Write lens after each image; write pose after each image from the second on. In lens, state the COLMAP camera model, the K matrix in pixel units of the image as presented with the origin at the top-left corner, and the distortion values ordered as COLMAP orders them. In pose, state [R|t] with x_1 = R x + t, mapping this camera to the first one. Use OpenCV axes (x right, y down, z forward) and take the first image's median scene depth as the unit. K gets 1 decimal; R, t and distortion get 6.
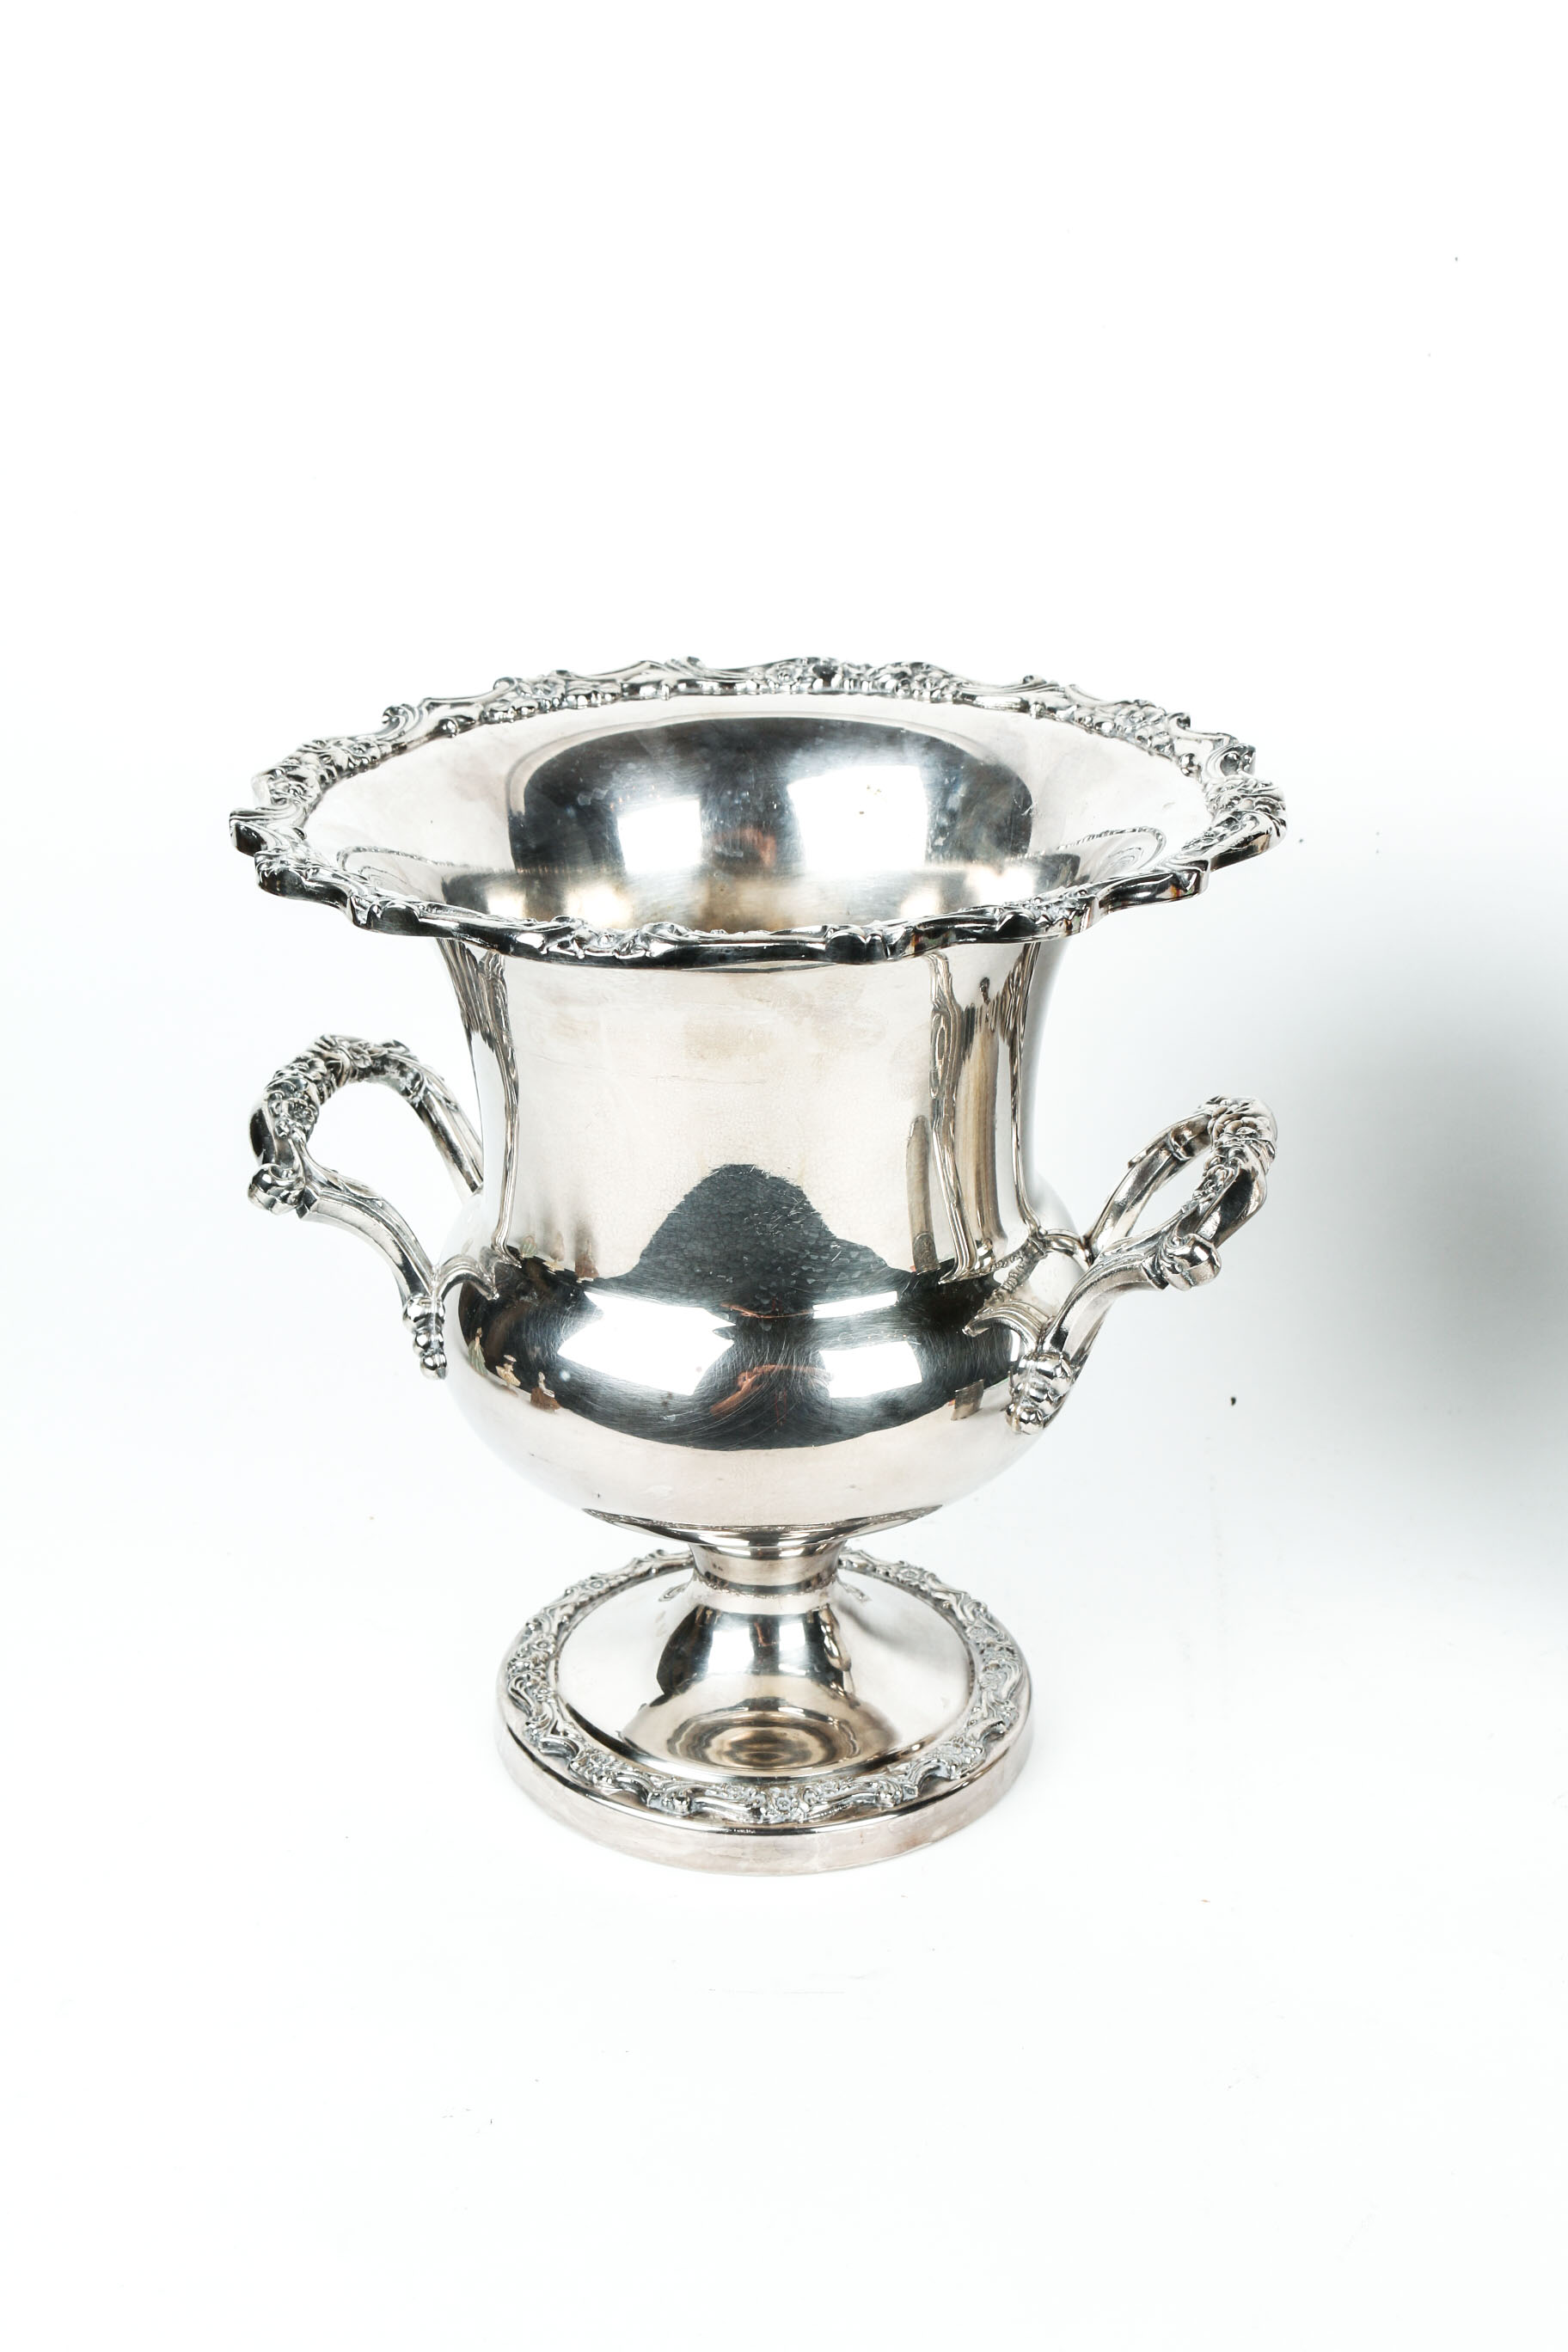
lens RADIAL K [[2931.9, 0, 773.2], [0, 2931.9, 1164.4], [0, 0, 1]] dist [-0.114794, 0.000000]
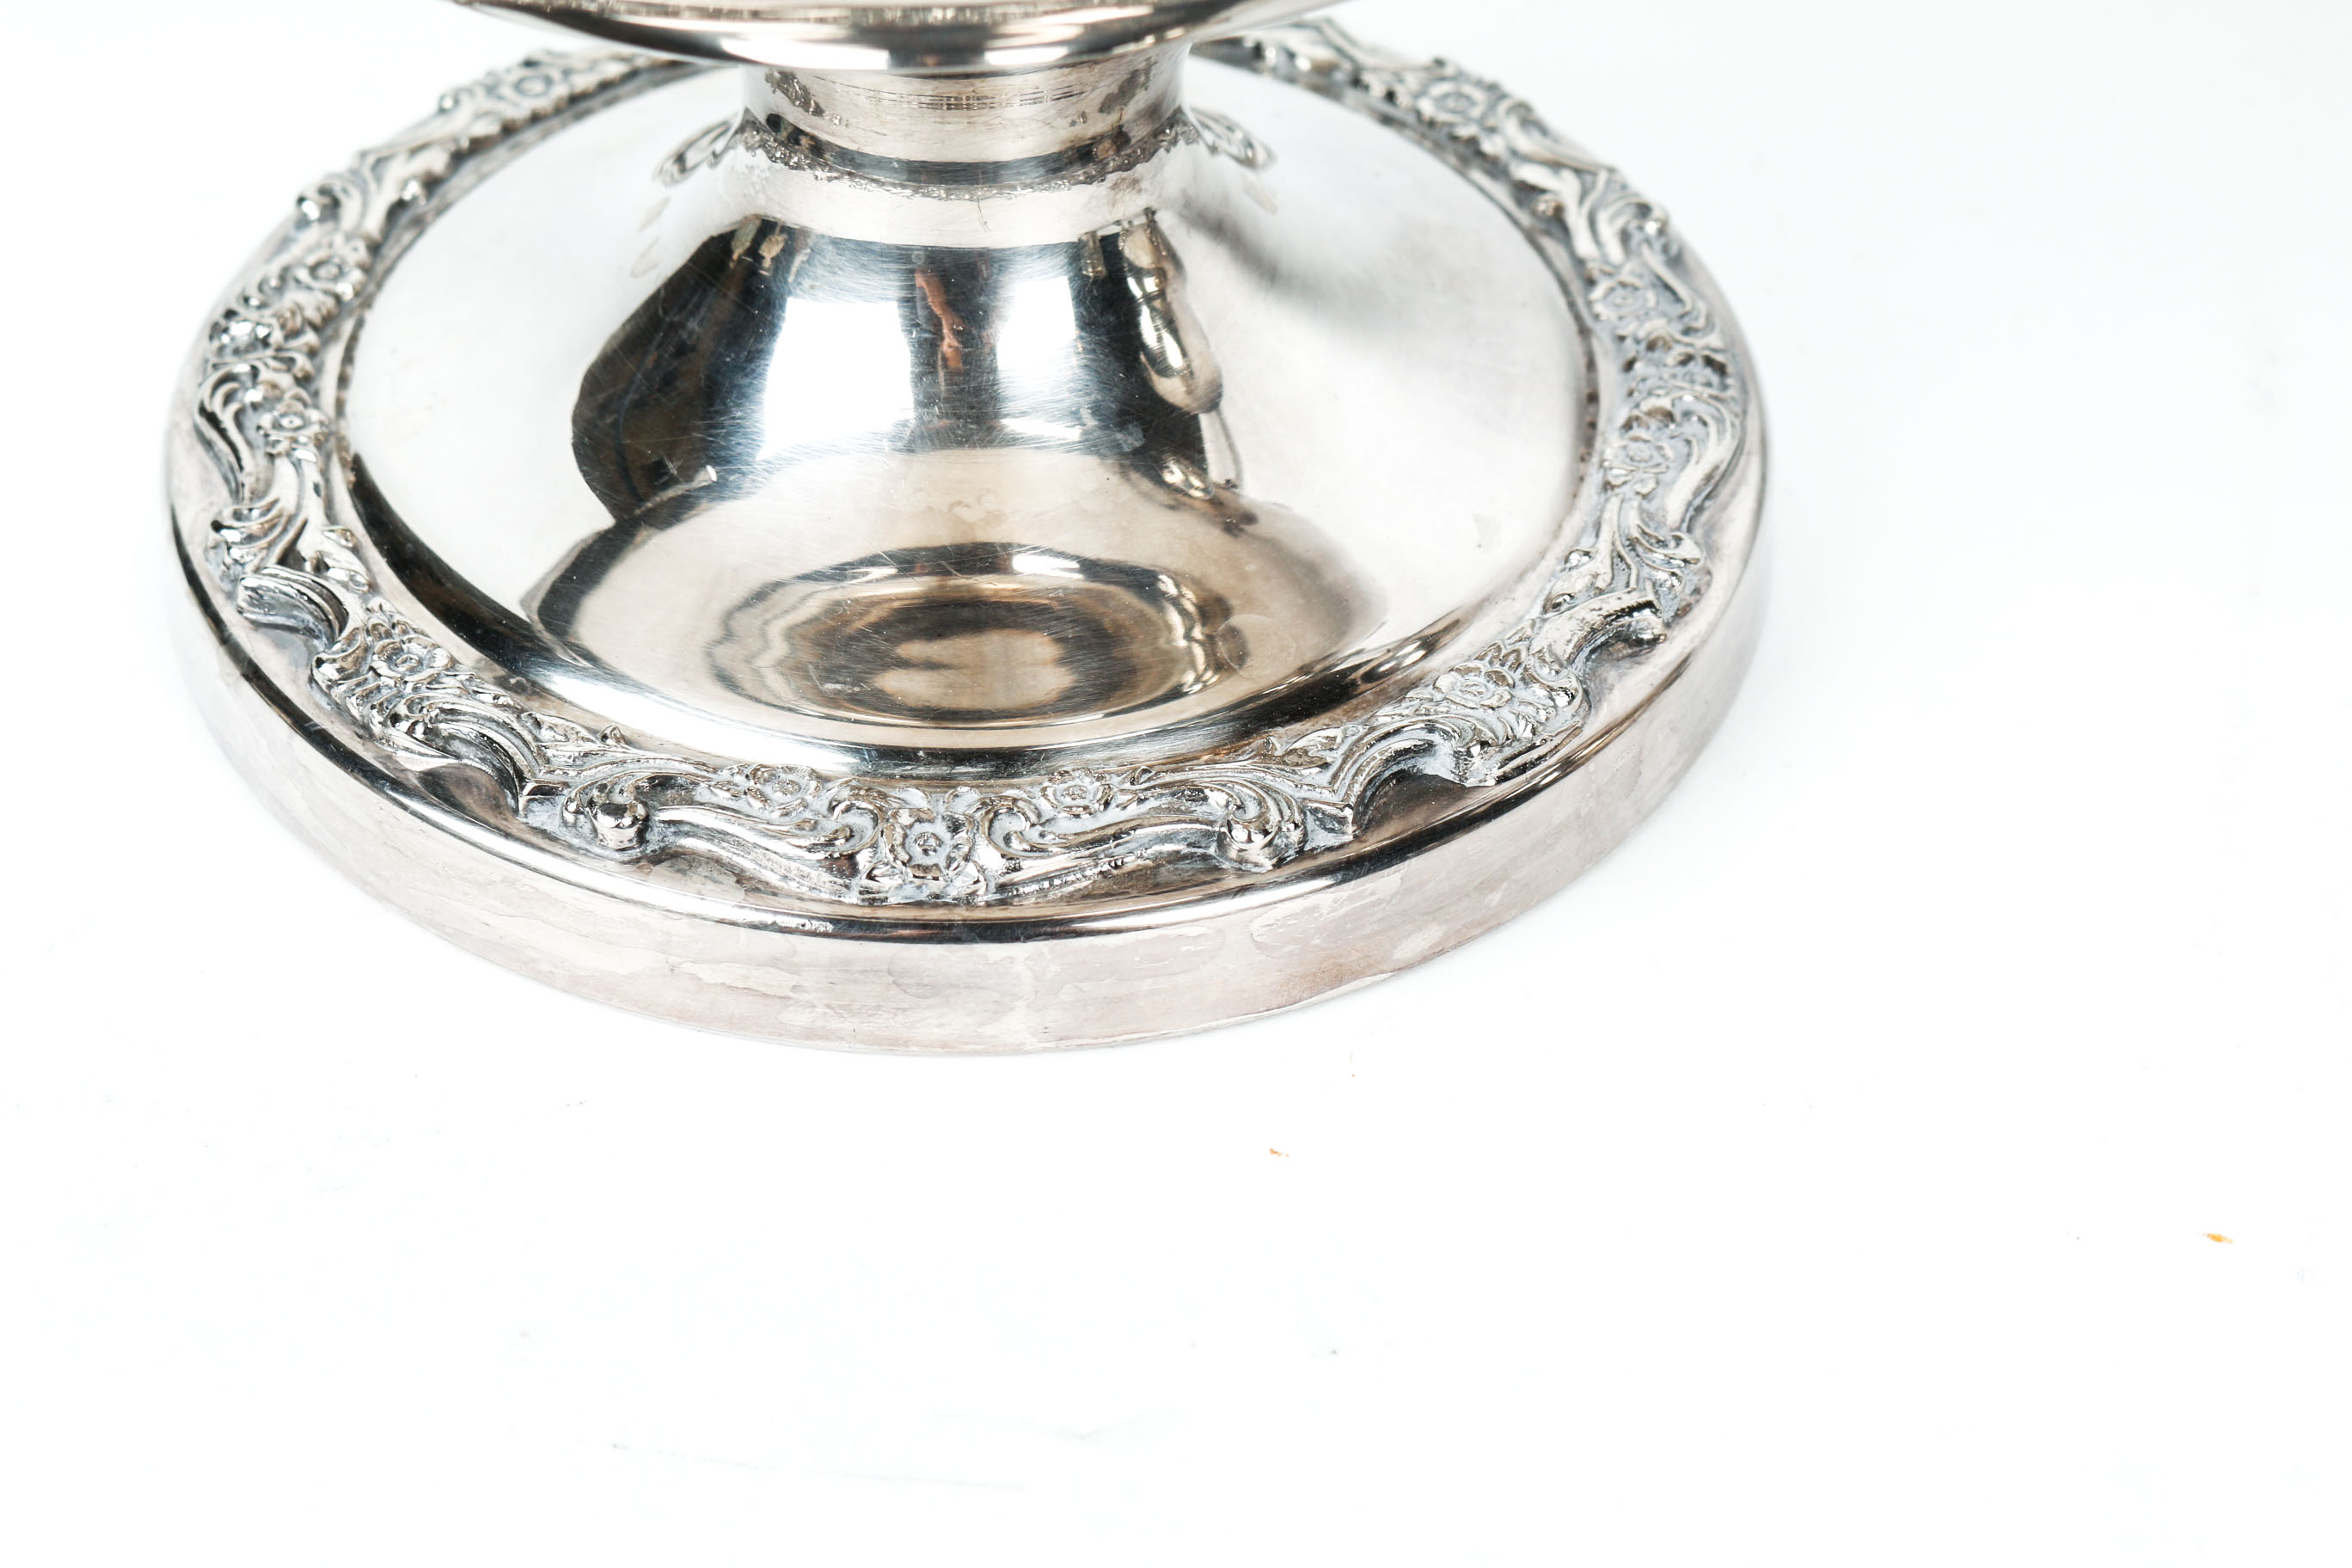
lens RADIAL K [[5632.0, 0, 1157.5], [0, 5632.0, 768.4], [0, 0, 1]] dist [0.016907, 0.000000]
pose [[0.995657, 0.062827, -0.068698, 0.068975], [-0.039308, 0.952649, 0.301520, 0.020468], [0.084389, -0.297510, 0.950982, 0.394372]]
